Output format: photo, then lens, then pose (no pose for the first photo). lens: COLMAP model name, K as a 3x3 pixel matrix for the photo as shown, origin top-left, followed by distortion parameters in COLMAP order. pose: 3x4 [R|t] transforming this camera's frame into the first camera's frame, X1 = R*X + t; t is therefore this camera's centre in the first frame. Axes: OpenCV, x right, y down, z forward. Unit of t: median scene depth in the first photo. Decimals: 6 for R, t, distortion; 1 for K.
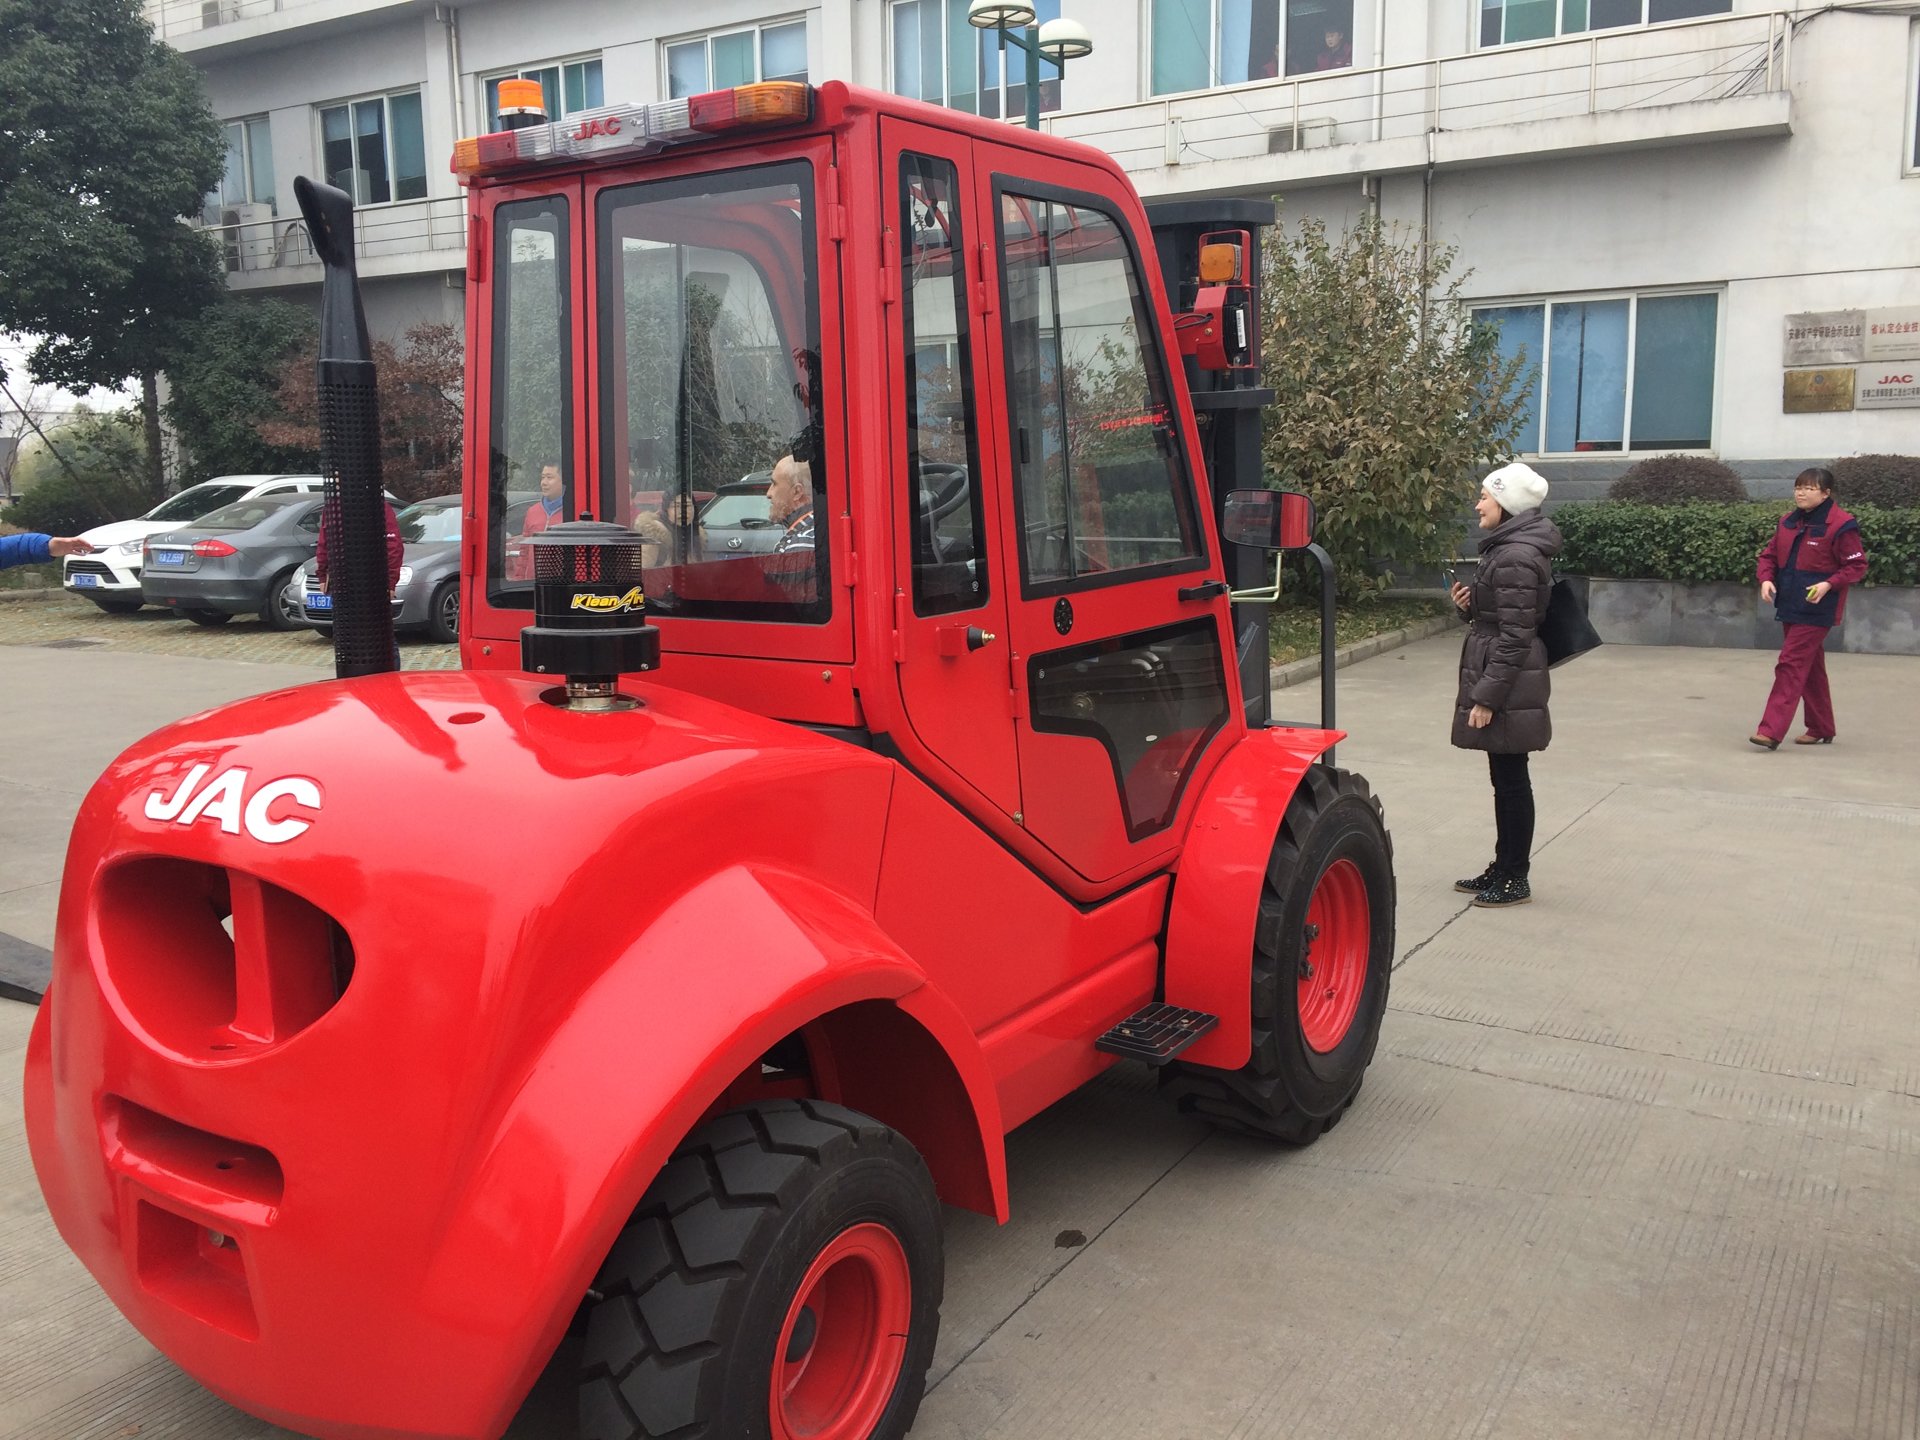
lens RADIAL K [[1596.7, 0, 953.8], [0, 1596.7, 719.3], [0, 0, 1]] dist [0.043254, -0.052800]
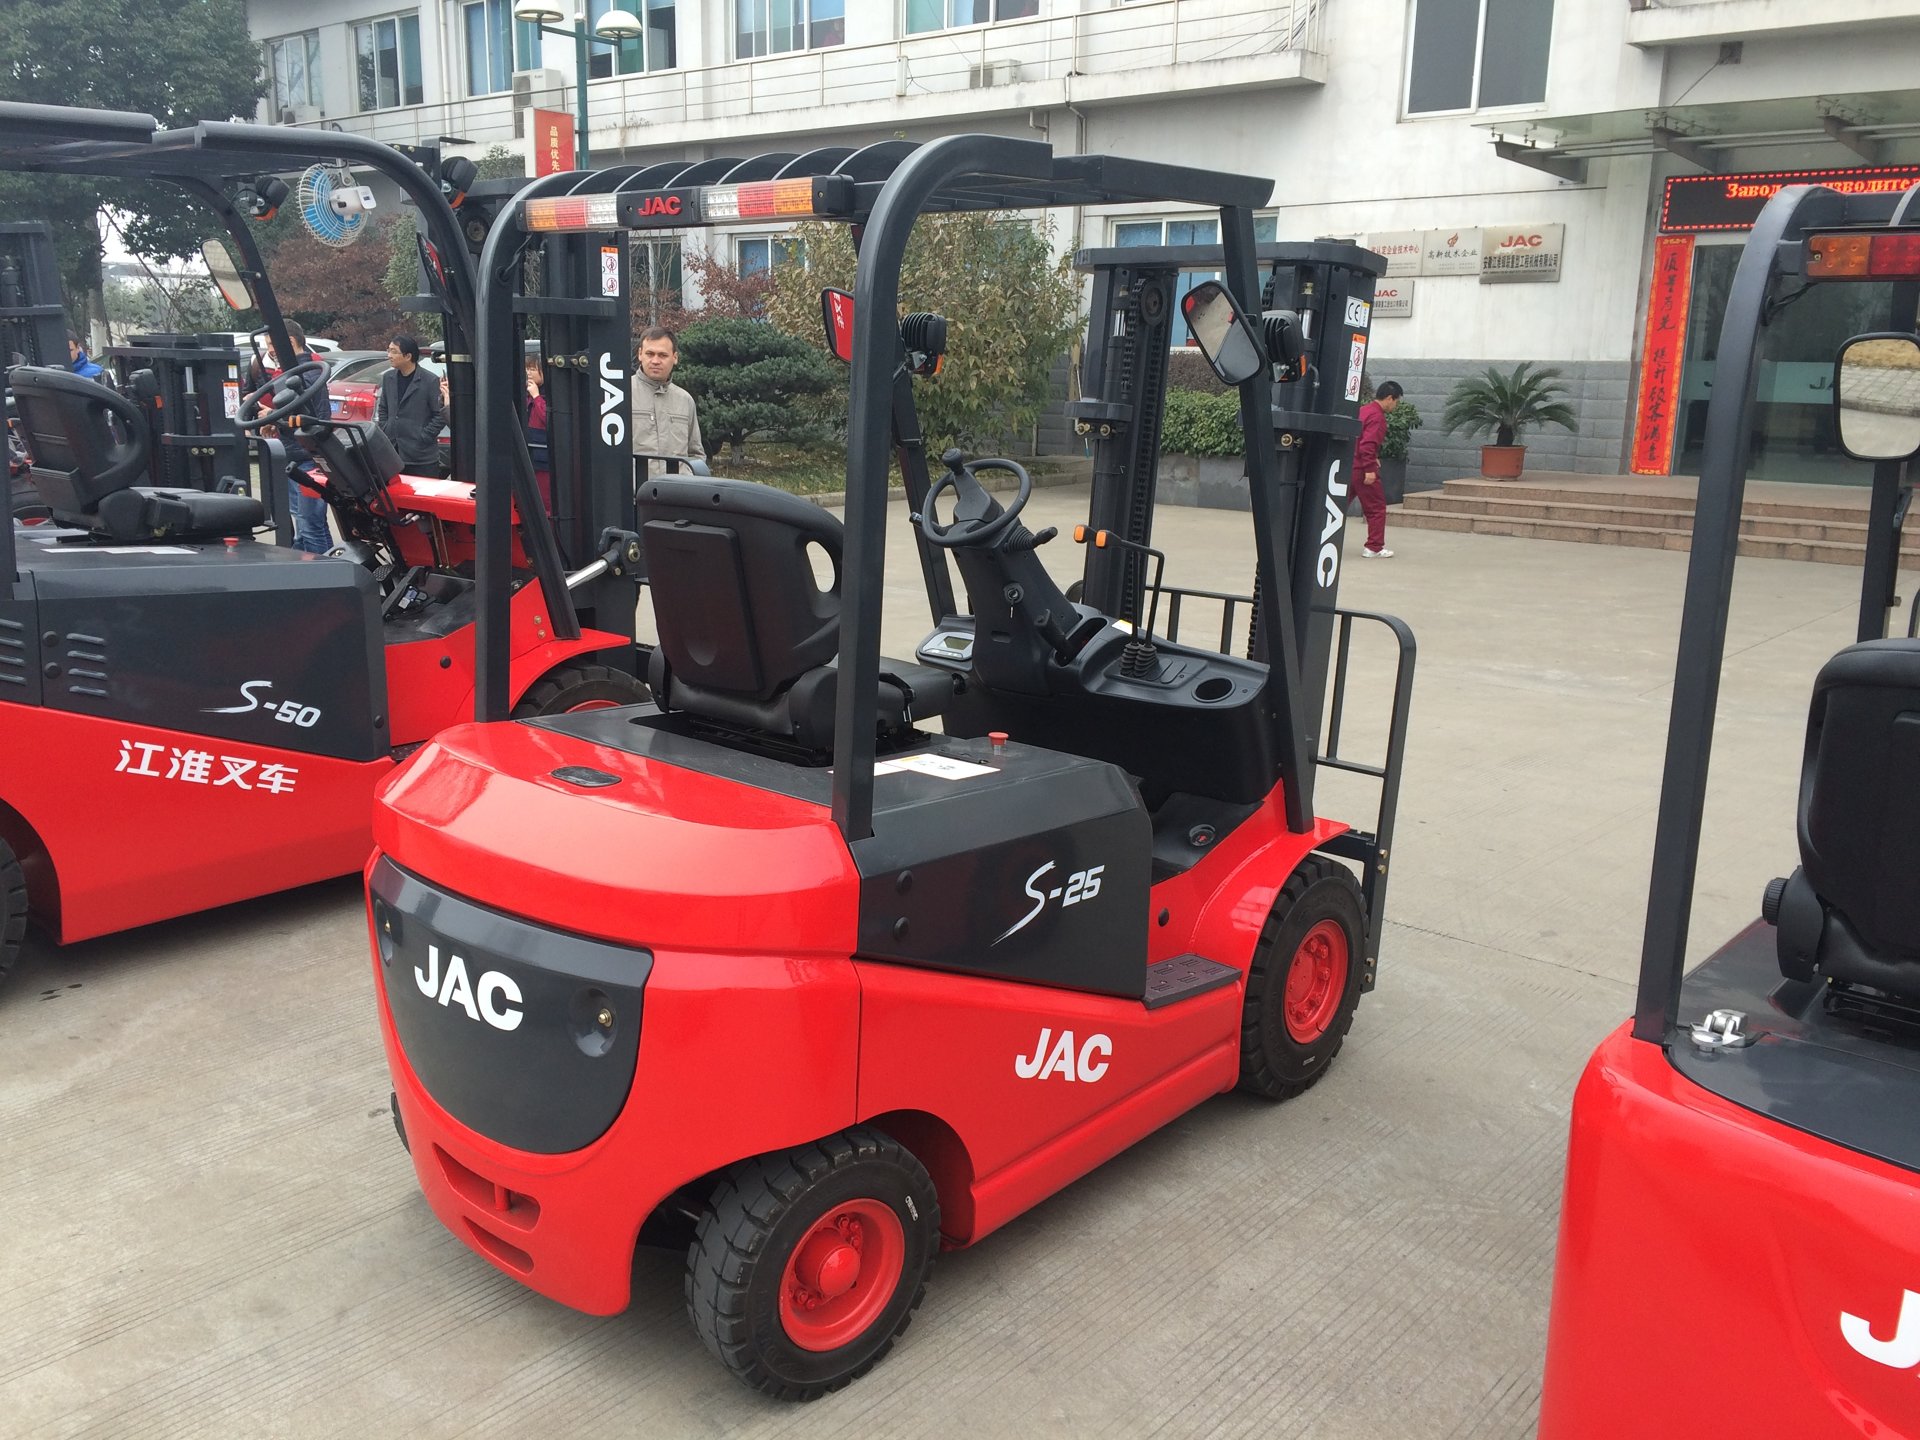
lens RADIAL K [[1596.7, 0, 980.6], [0, 1596.7, 734.0], [0, 0, 1]] dist [0.043254, -0.052800]
pose [[0.985925, 0.067727, -0.152855, 0.438496], [-0.054618, 0.994587, 0.088392, 0.026801], [0.158014, -0.078799, 0.984288, -0.242301]]
